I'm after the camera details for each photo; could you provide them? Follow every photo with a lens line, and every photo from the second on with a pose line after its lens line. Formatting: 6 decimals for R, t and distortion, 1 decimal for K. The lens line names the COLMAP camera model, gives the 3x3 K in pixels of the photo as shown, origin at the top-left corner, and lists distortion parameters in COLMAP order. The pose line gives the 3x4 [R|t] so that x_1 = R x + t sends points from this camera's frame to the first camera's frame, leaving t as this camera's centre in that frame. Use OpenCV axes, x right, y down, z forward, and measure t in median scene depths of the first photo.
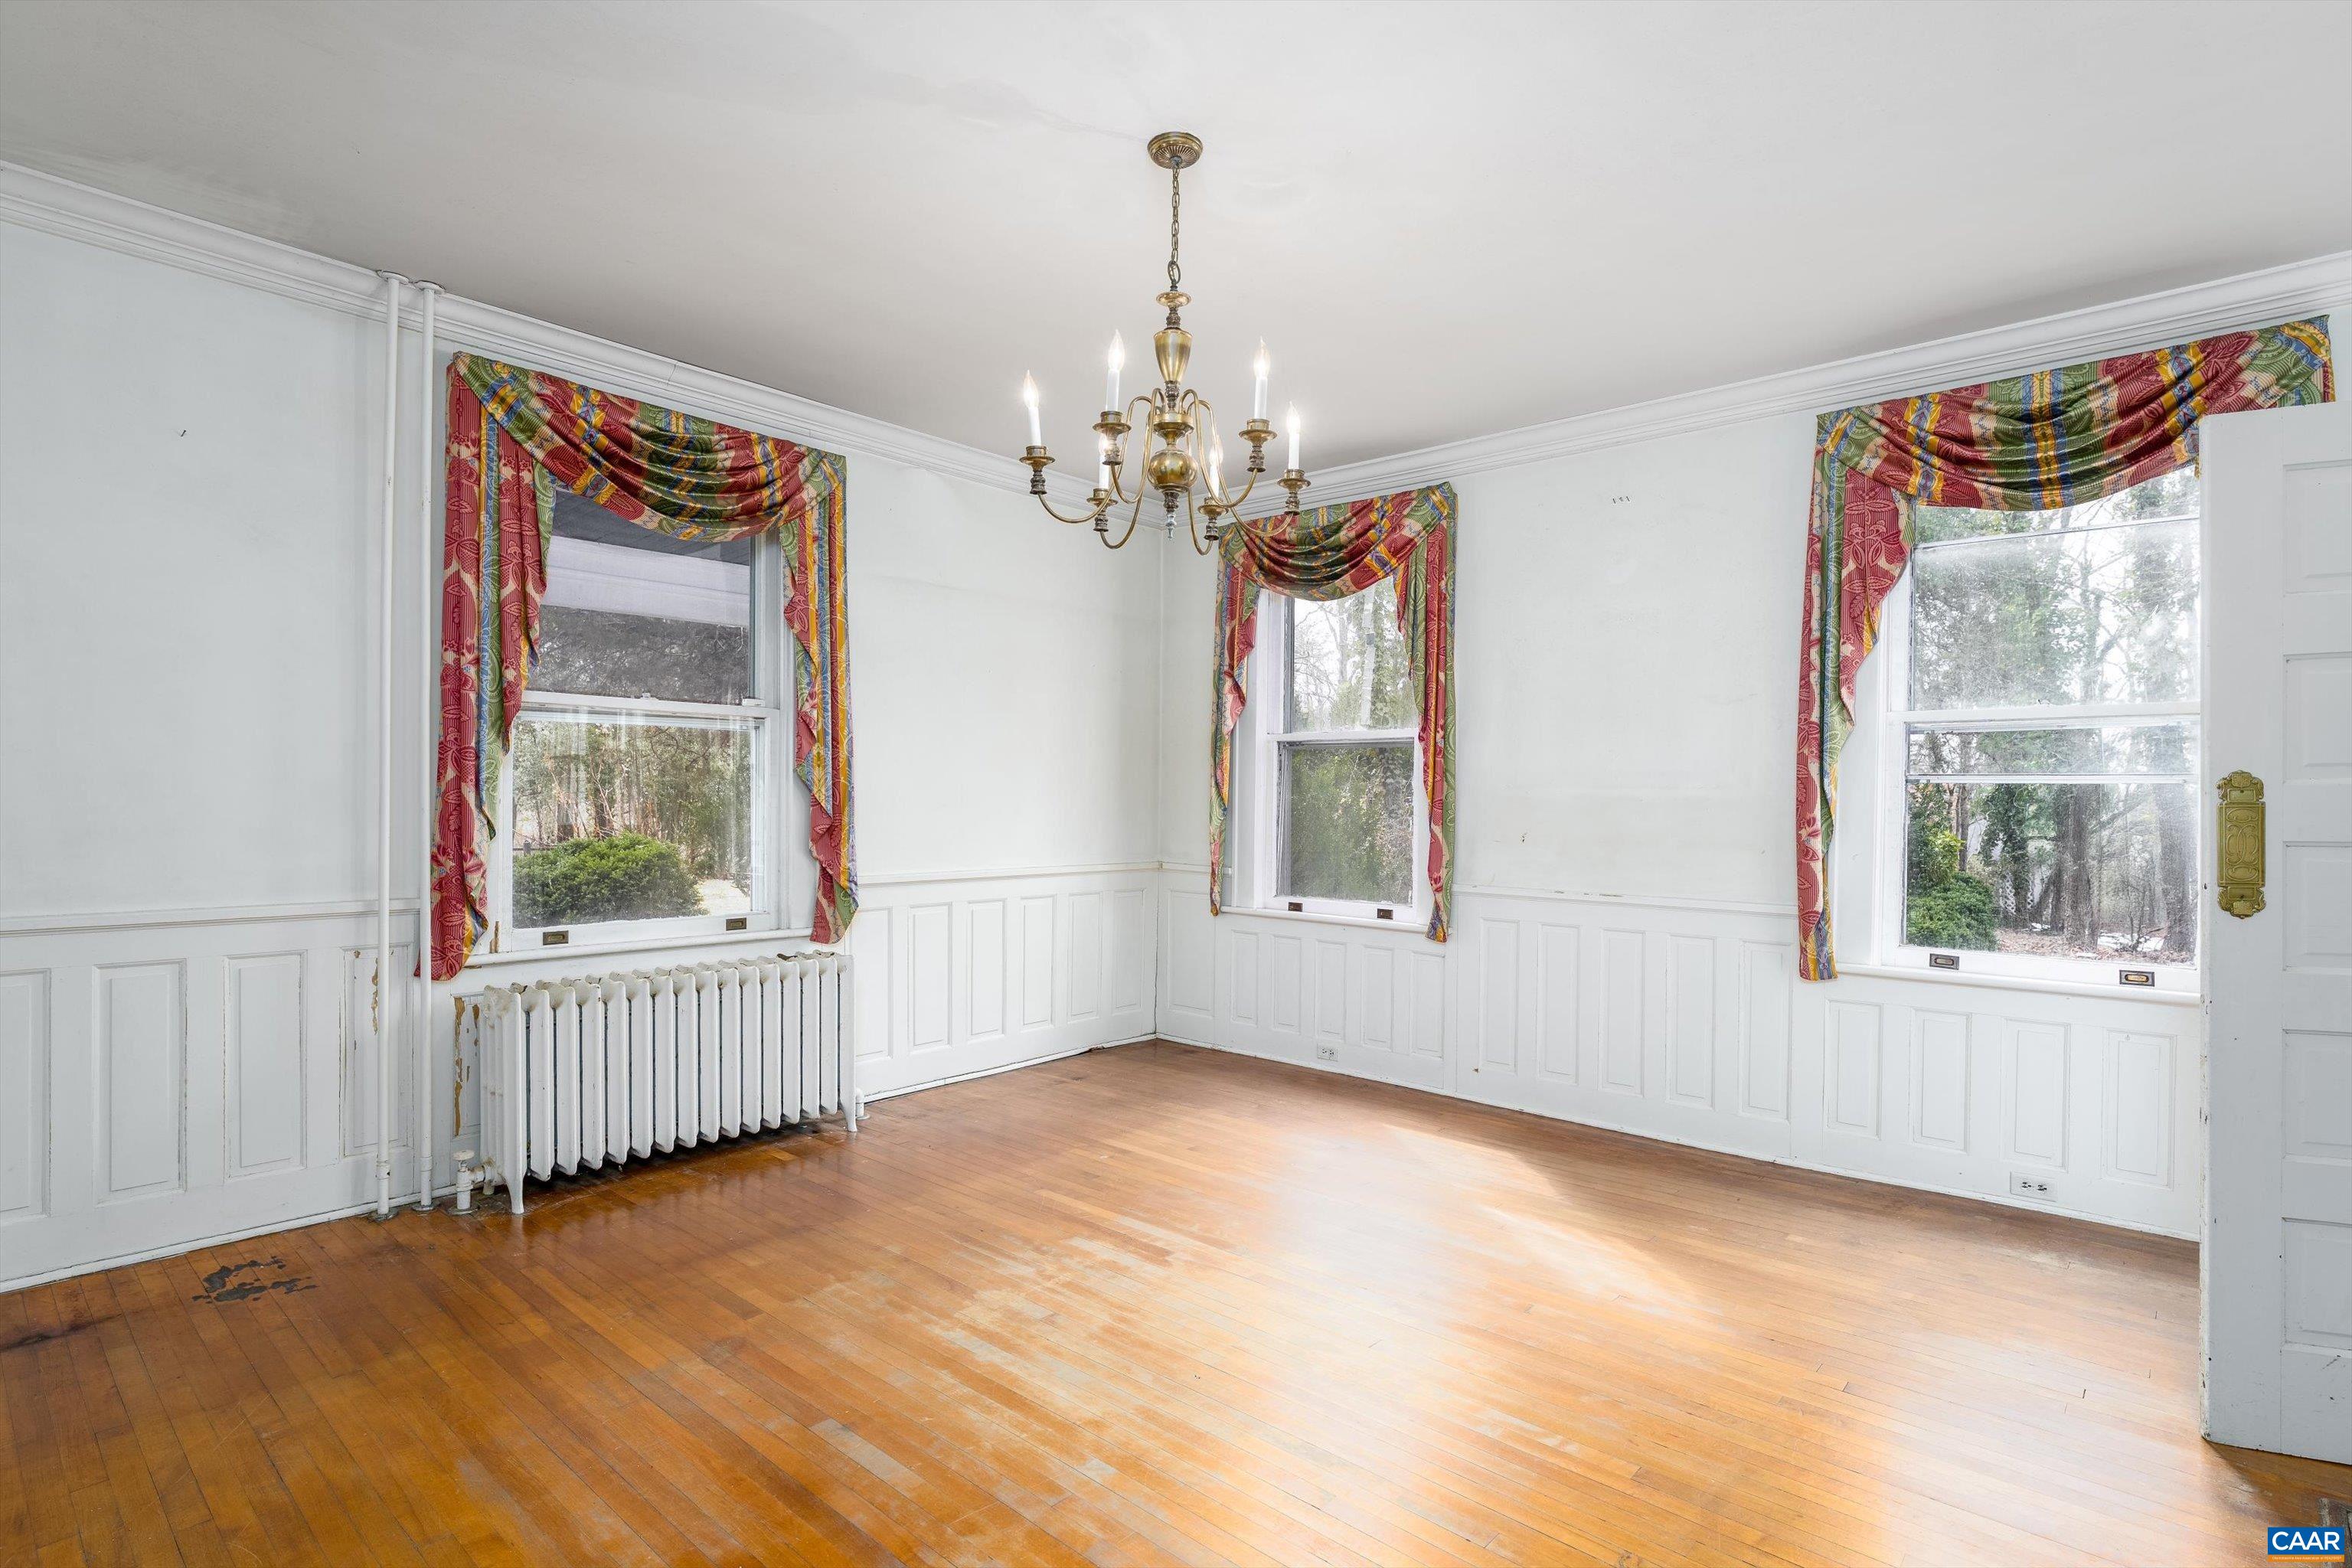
lens RADIAL K [[1140.2, 0, 1169.9], [0, 1140.2, 800.7], [0, 0, 1]] dist [0.000671, -0.002136]
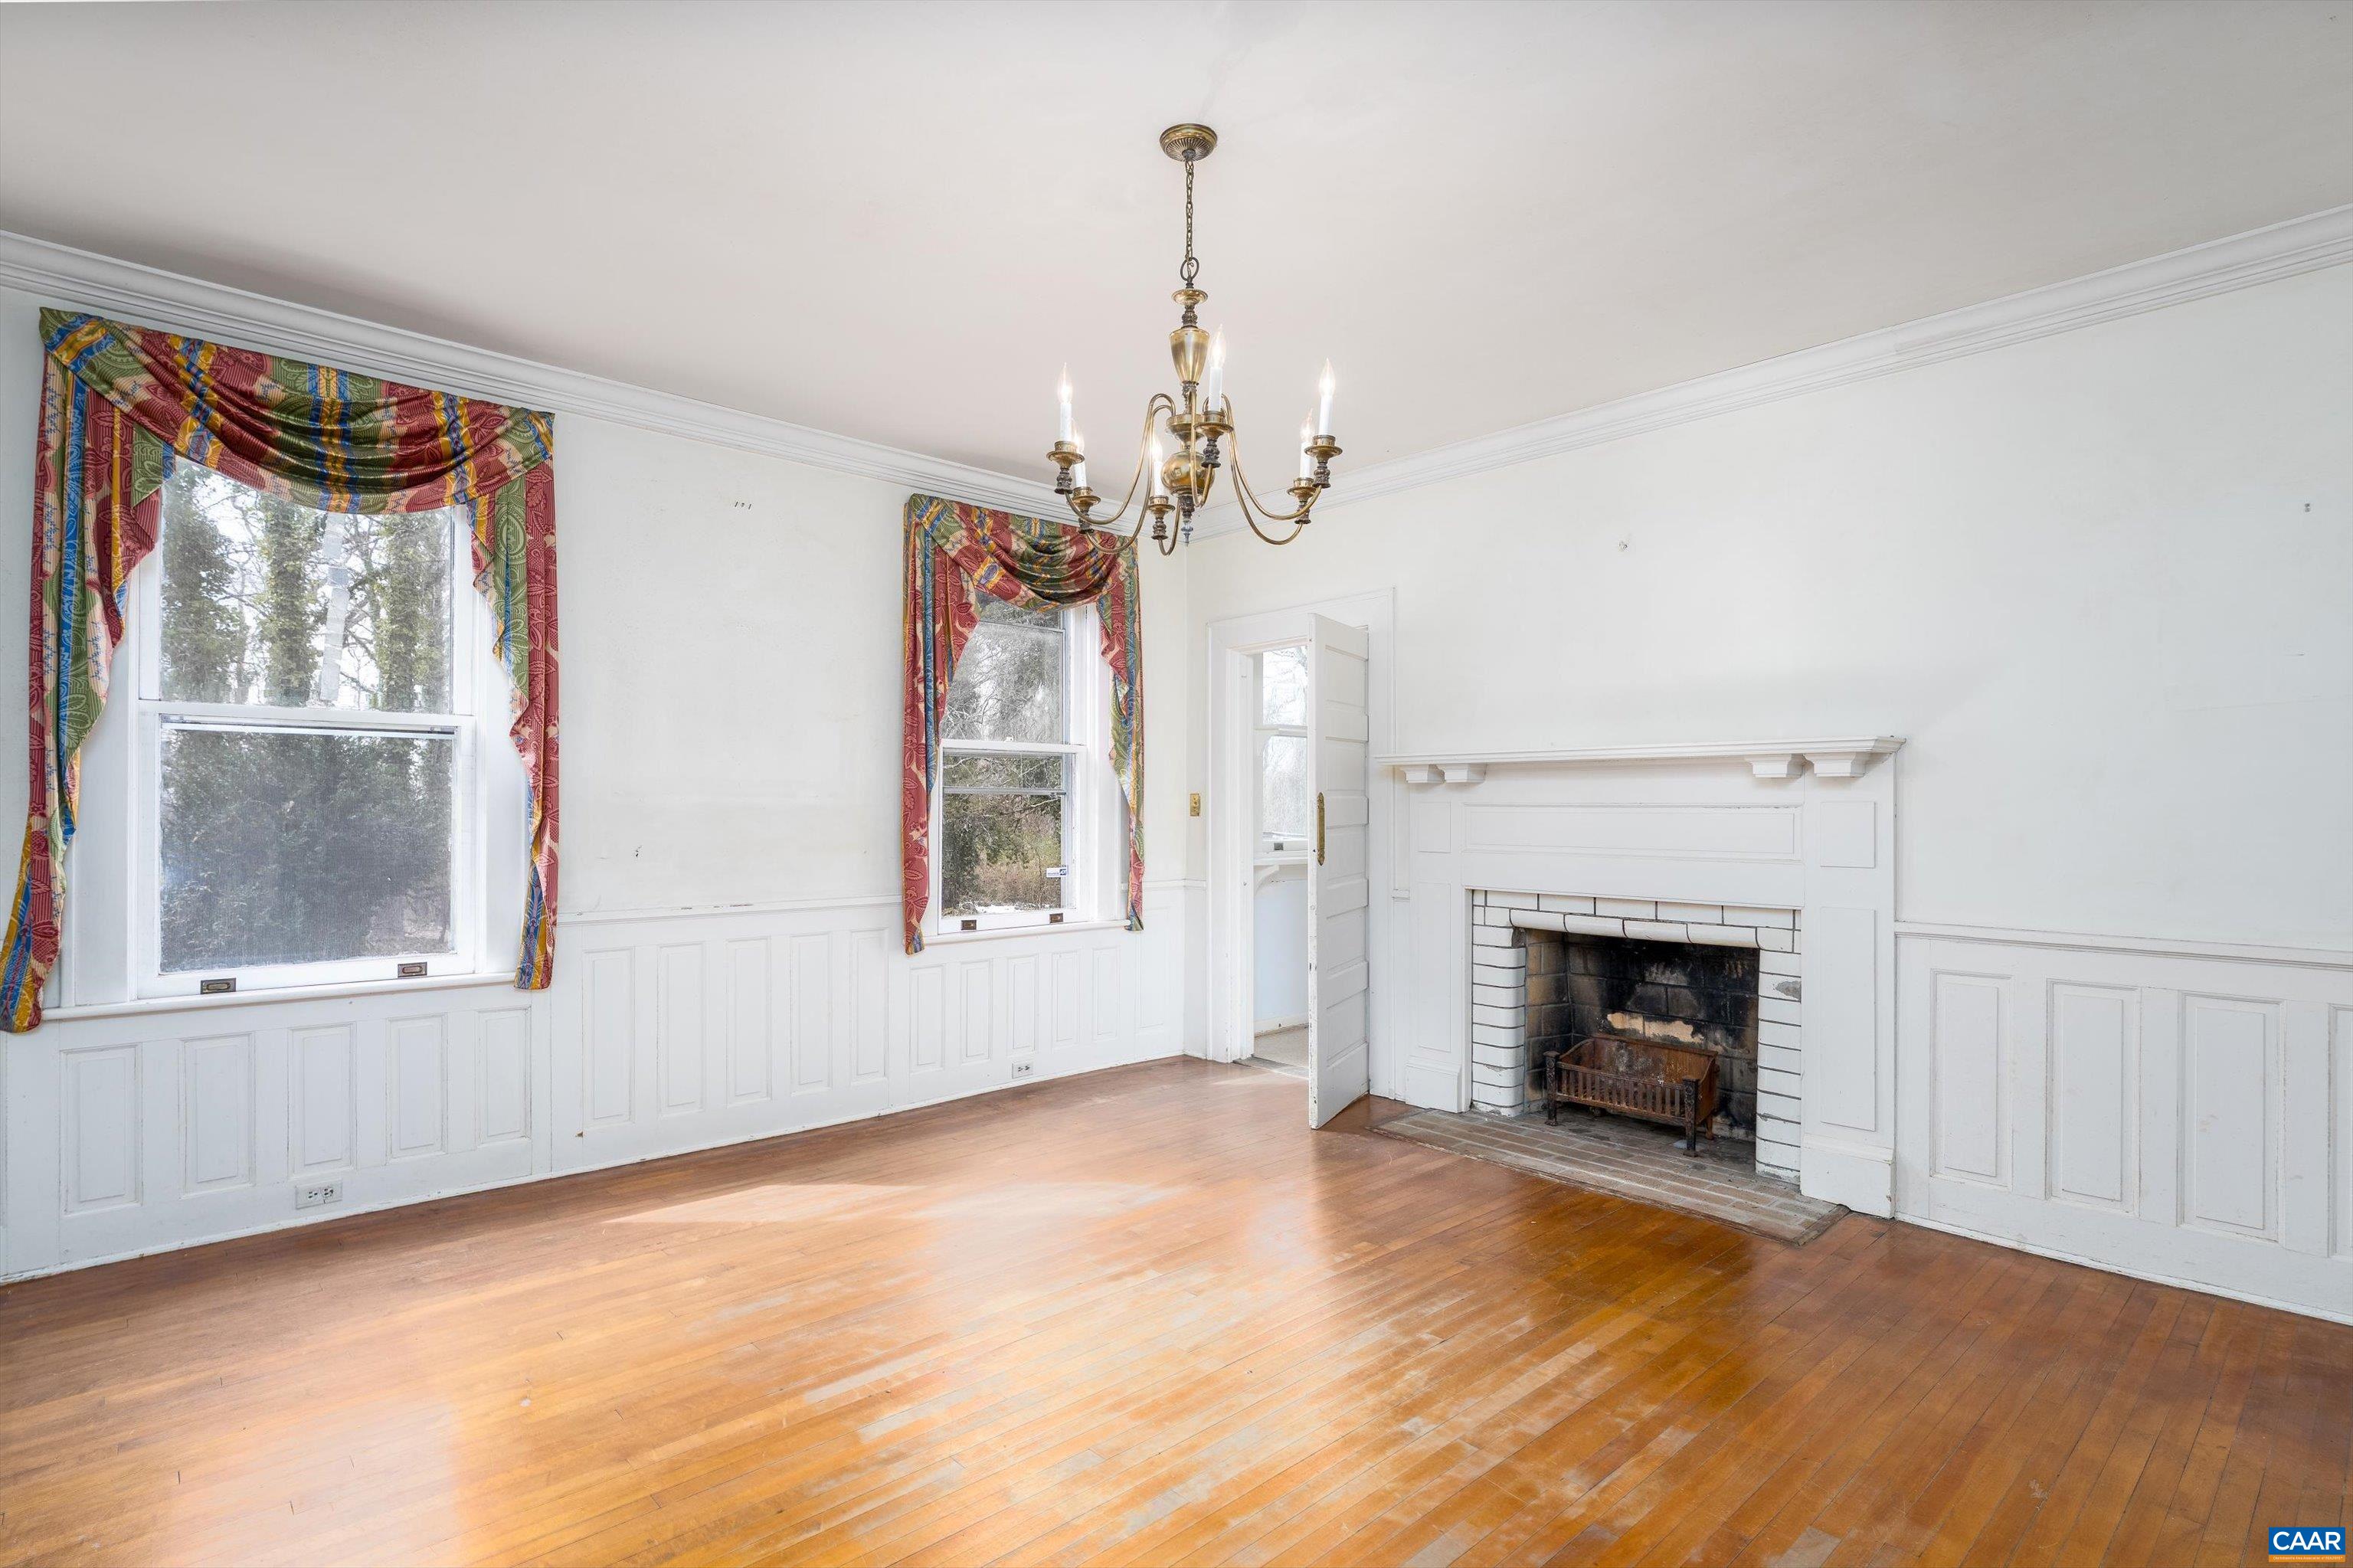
lens RADIAL K [[1140.7, 0, 1177.6], [0, 1140.7, 803.6], [0, 0, 1]] dist [0.000671, -0.002136]
pose [[0.107653, -0.007359, 0.994161, -0.617020], [0.000094, 0.999973, 0.007392, -0.013691], [-0.994188, -0.000702, 0.107651, 0.579078]]
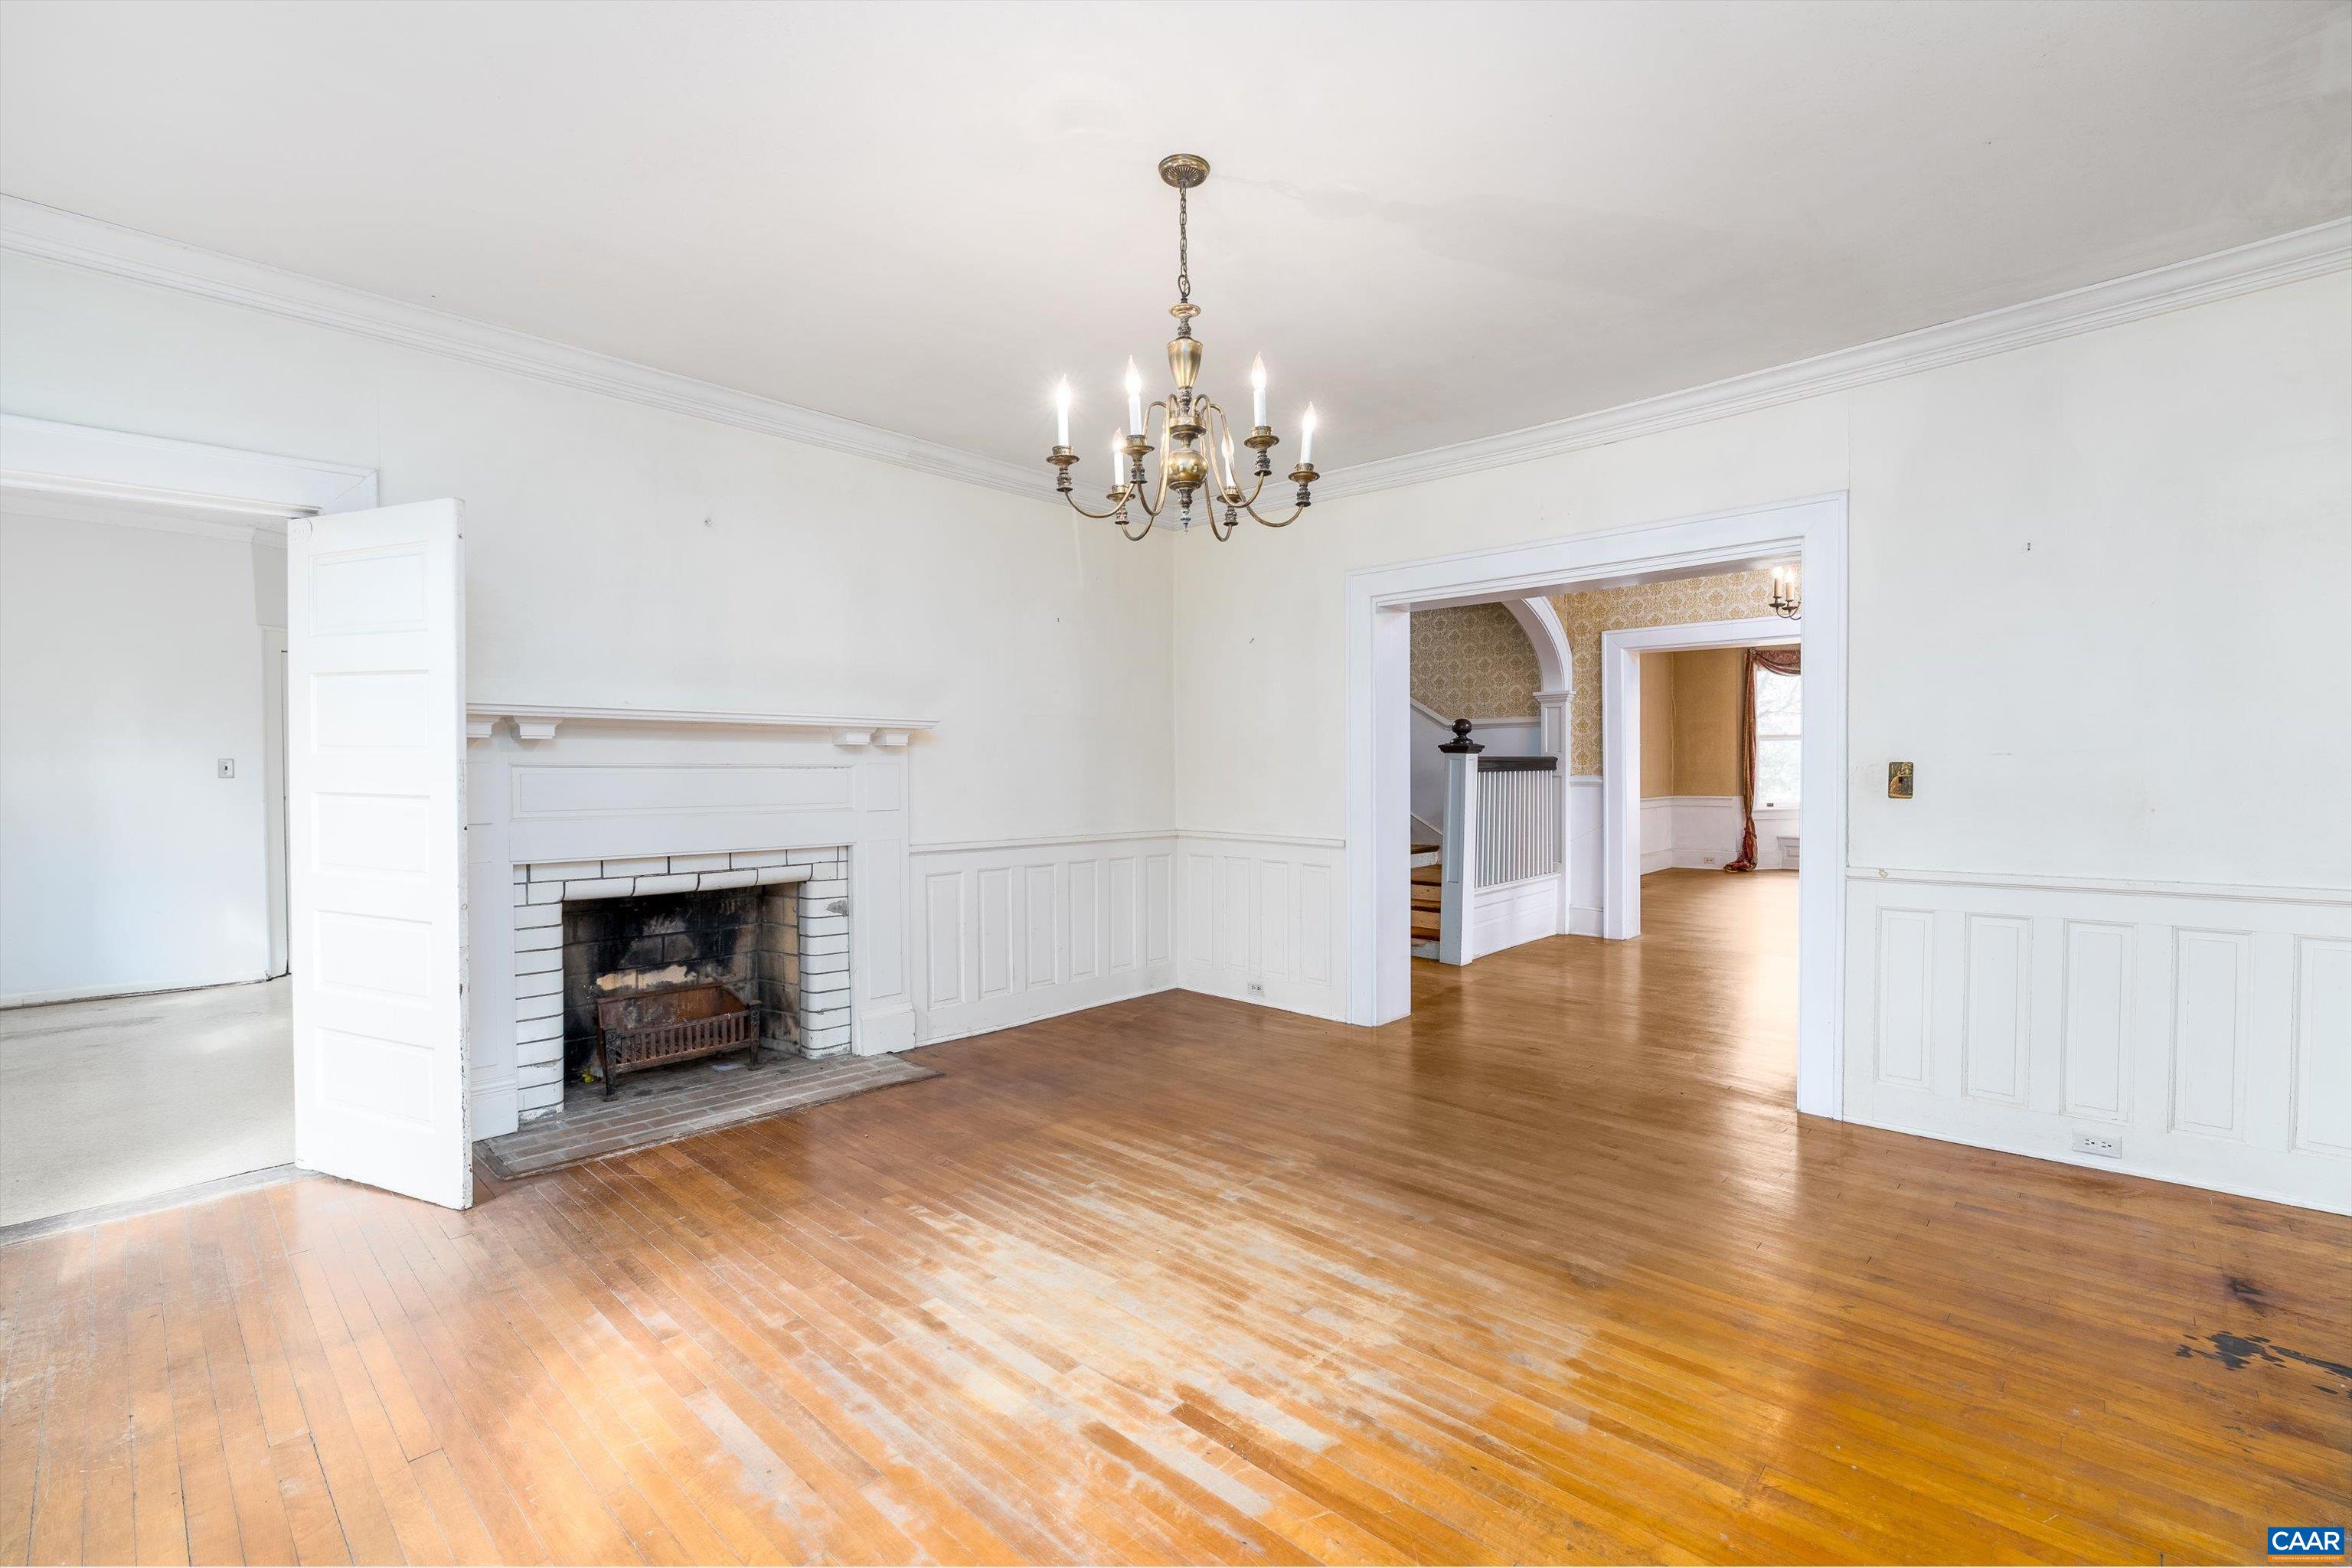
lens RADIAL K [[1046.7, 0, 1122.3], [0, 1046.7, 771.8], [0, 0, 1]] dist [-0.004651, -0.000188]
pose [[-0.997527, -0.007483, 0.069885, -0.006614], [-0.007200, 0.999965, 0.004305, -0.006171], [-0.069914, 0.003791, -0.997546, 1.283213]]
